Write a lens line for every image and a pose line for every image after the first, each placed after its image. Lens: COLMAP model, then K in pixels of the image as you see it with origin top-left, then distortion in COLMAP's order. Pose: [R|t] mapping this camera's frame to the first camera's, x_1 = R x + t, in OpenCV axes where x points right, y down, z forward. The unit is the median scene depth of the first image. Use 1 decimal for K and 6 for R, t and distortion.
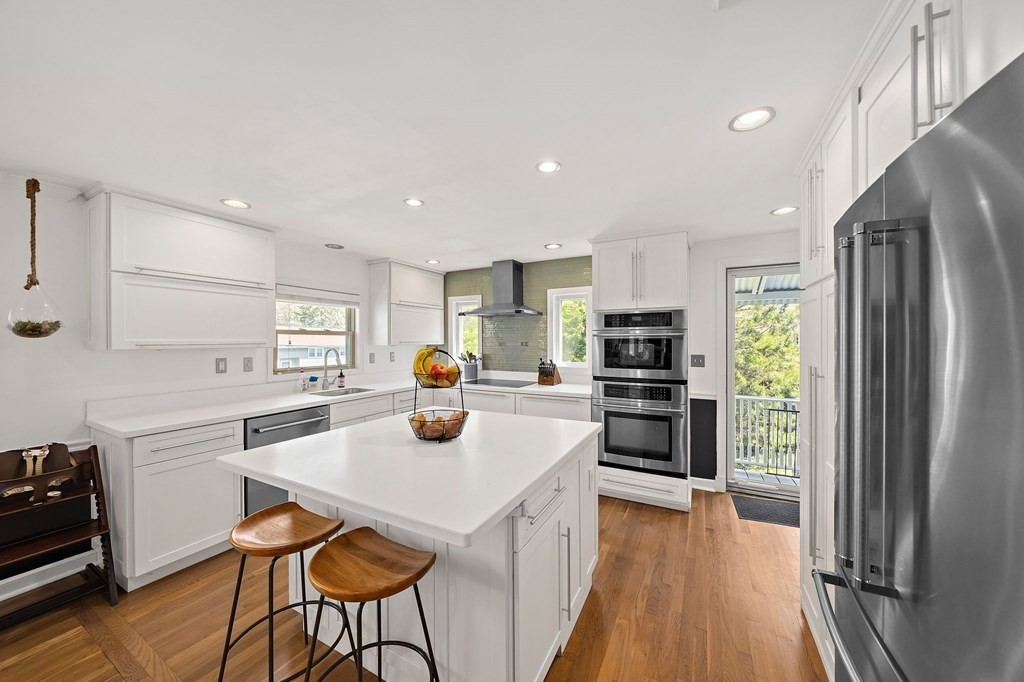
lens RADIAL K [[359.9, 0, 508.6], [0, 359.9, 339.8], [0, 0, 1]] dist [-0.007056, -0.000108]
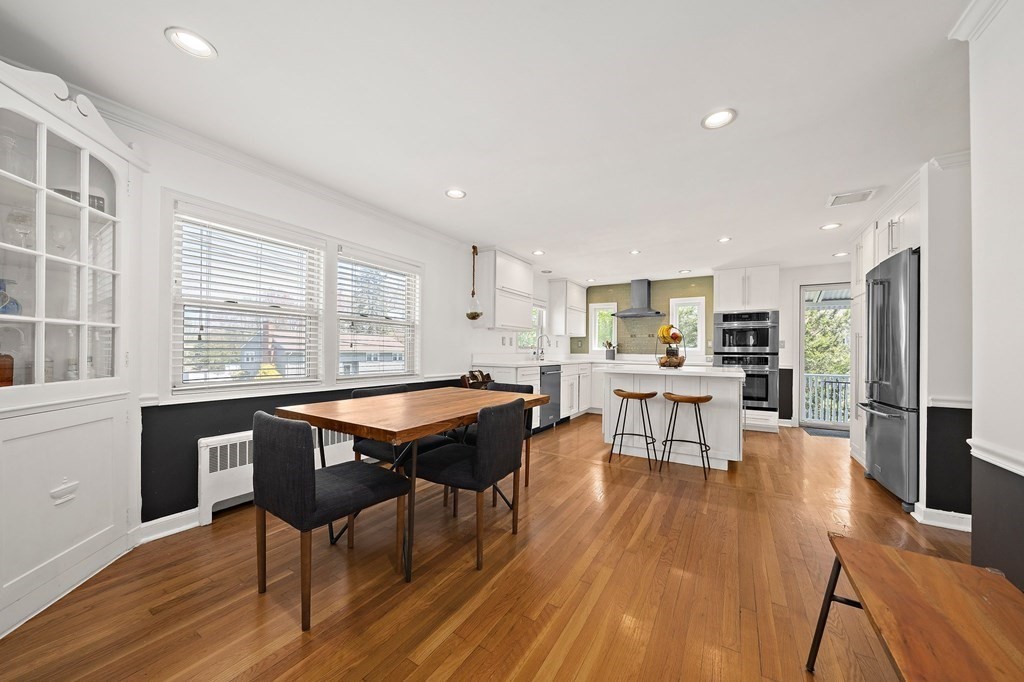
lens RADIAL K [[363.3, 0, 510.3], [0, 363.3, 345.7], [0, 0, 1]] dist [-0.001291, -0.000049]
pose [[0.998082, 0.010806, -0.060957, -0.475940], [-0.011591, 0.999854, -0.012537, 0.084319], [0.060813, 0.013219, 0.998062, -0.563296]]
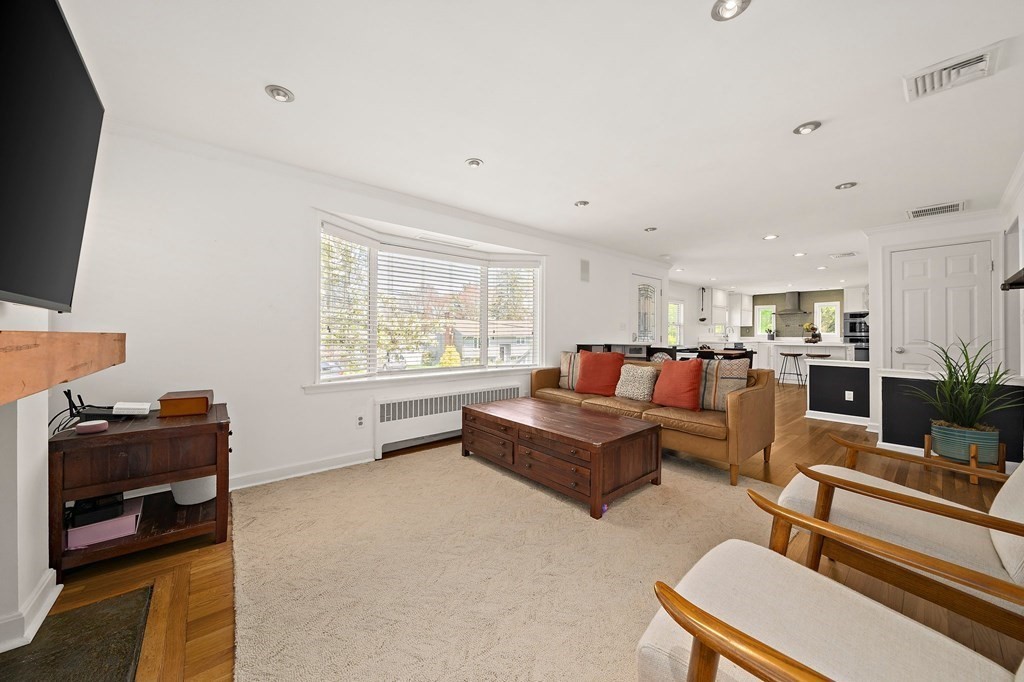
lens RADIAL K [[361.7, 0, 510.8], [0, 361.7, 333.3], [0, 0, 1]] dist [-0.000529, -0.000040]
pose [[0.930765, 0.003652, -0.365601, -0.942472], [-0.004281, 0.999990, -0.000911, 0.079413], [0.365594, 0.002413, 0.930771, -2.106582]]
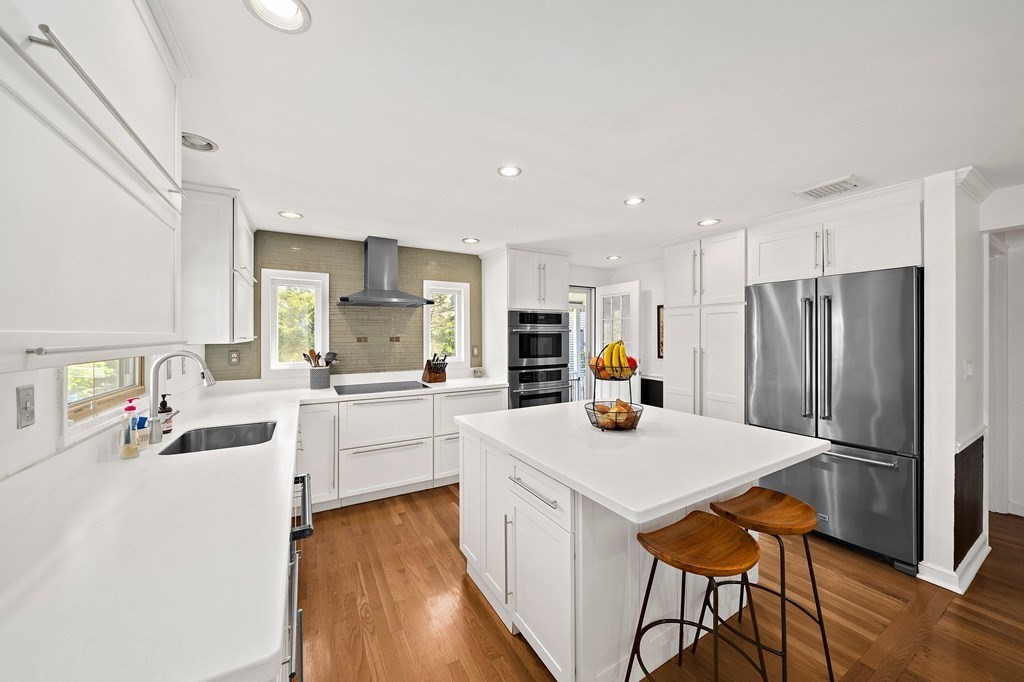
lens RADIAL K [[361.7, 0, 510.8], [0, 361.7, 333.3], [0, 0, 1]] dist [-0.000529, -0.000040]
pose [[0.522193, 0.004363, 0.852816, -0.592291], [-0.001334, 0.999990, -0.004298, 0.001110], [-0.852826, 0.001107, 0.522194, 0.333776]]
